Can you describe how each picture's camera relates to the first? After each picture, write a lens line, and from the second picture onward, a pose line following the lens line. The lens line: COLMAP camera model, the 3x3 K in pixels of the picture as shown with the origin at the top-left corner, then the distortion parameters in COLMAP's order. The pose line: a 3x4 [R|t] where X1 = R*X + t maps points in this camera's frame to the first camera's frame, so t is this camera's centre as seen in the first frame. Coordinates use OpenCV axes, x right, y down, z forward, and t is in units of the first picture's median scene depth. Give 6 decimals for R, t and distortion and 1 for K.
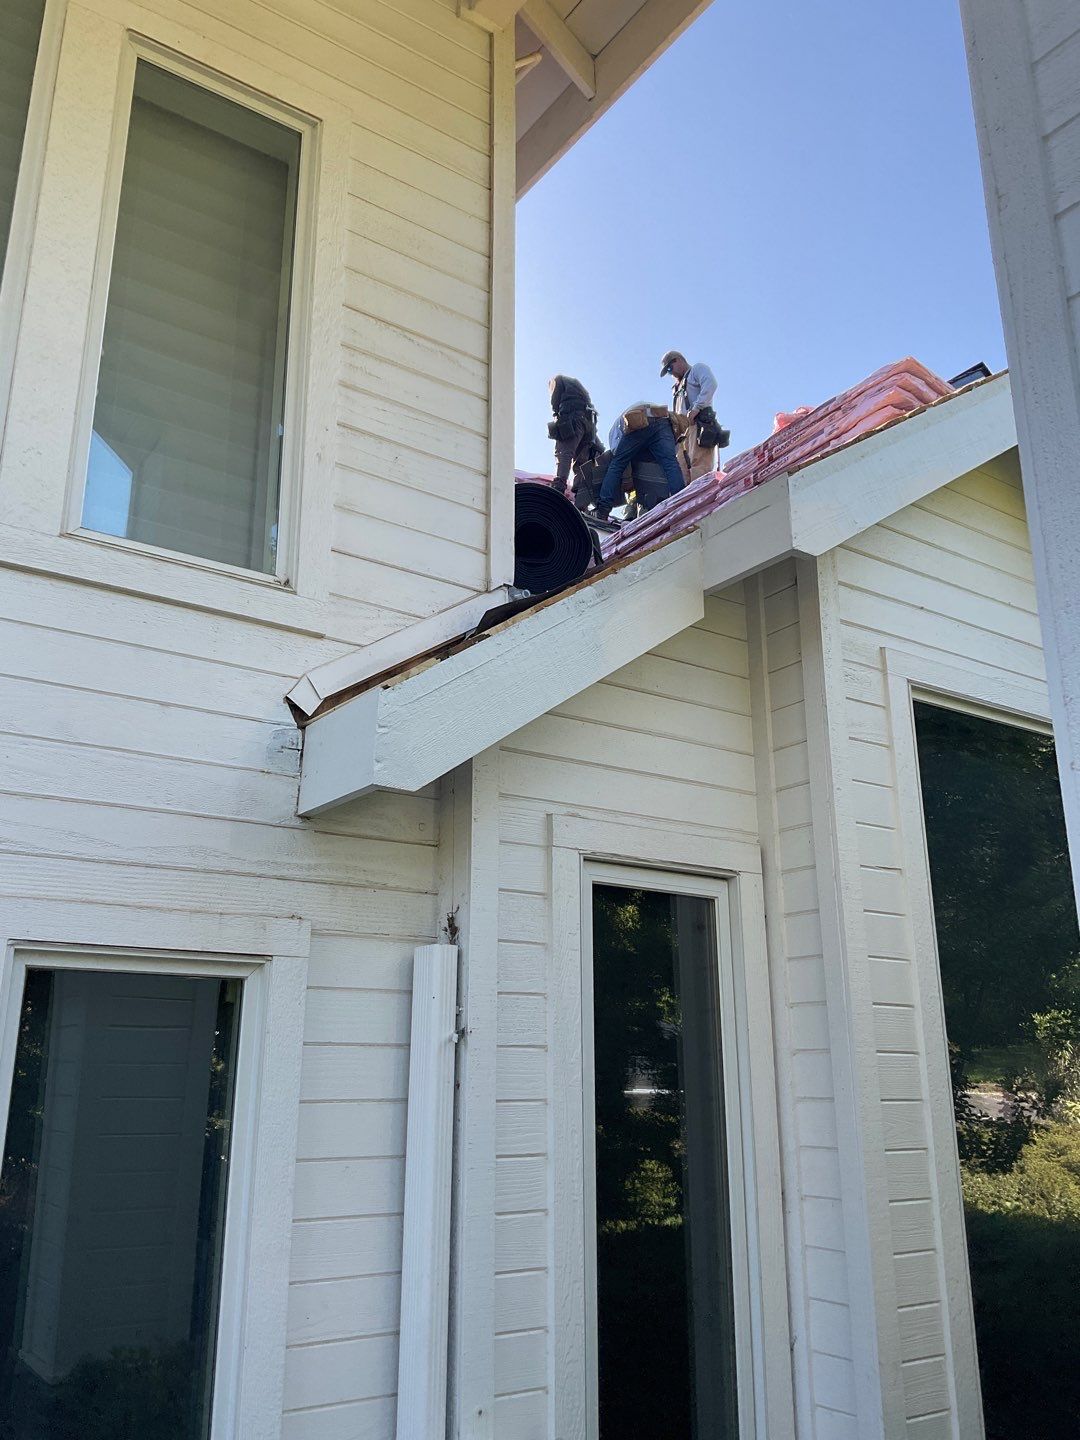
lens RADIAL K [[1205.2, 0, 539.6], [0, 1205.2, 713.2], [0, 0, 1]] dist [0.093795, -0.123340]
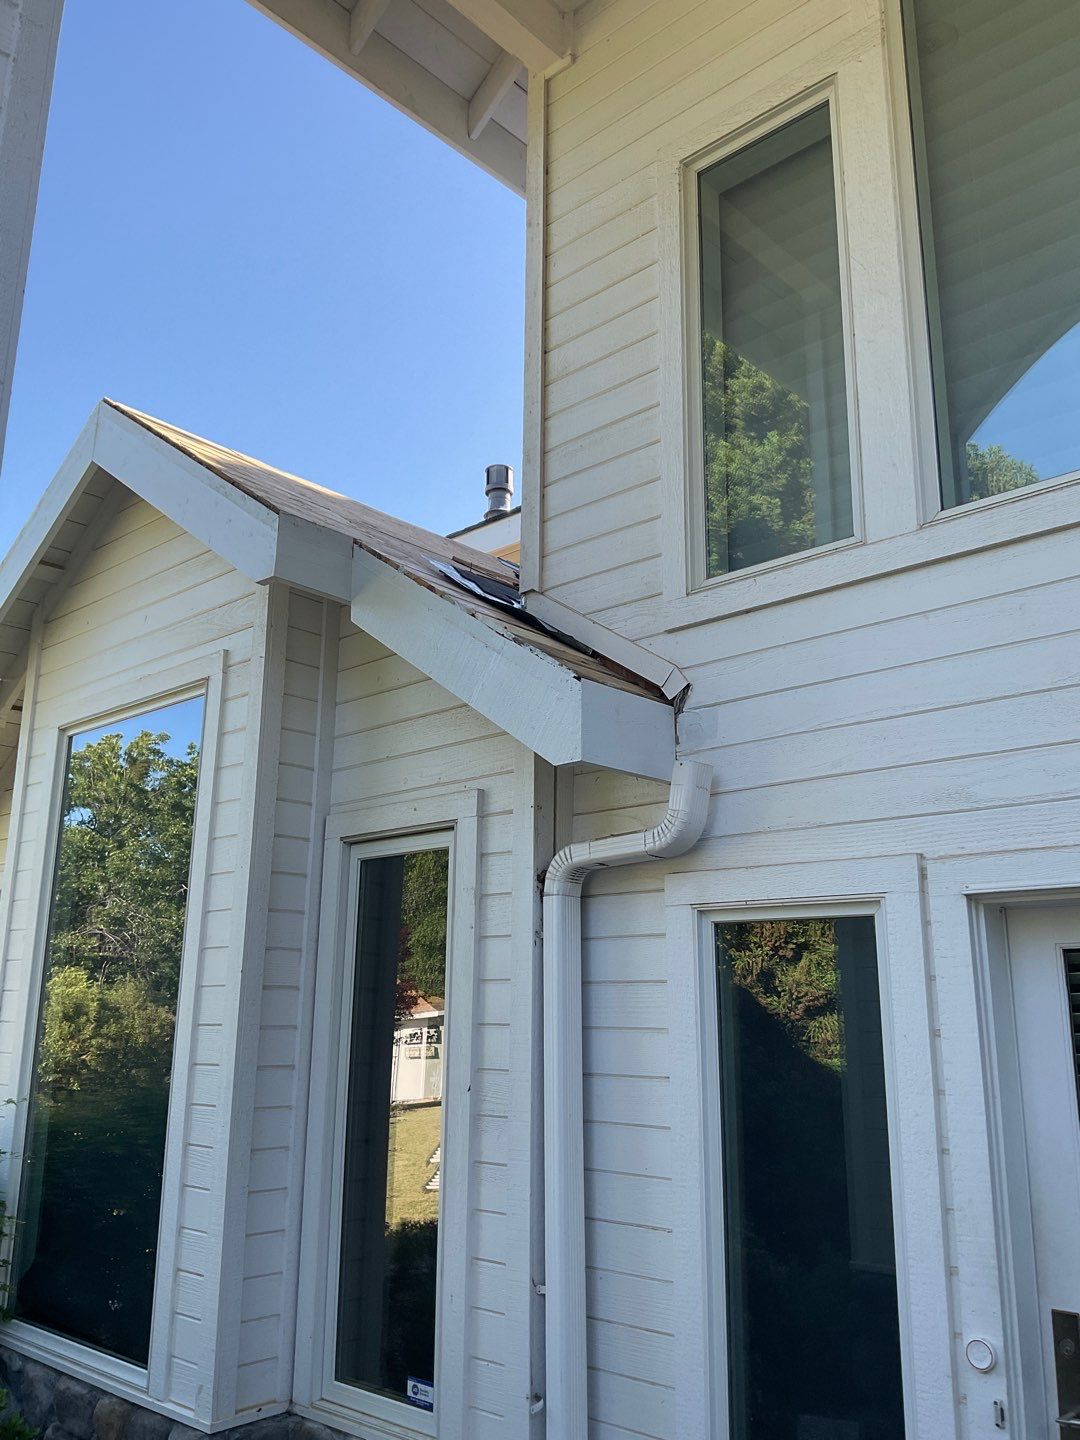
lens RADIAL K [[1205.2, 0, 539.6], [0, 1205.2, 713.2], [0, 0, 1]] dist [0.093795, -0.123340]
pose [[0.219165, -0.236180, -0.946671, 1.372890], [0.283311, 0.943860, -0.169890, 0.267423], [0.933650, -0.230968, 0.273773, 0.830696]]
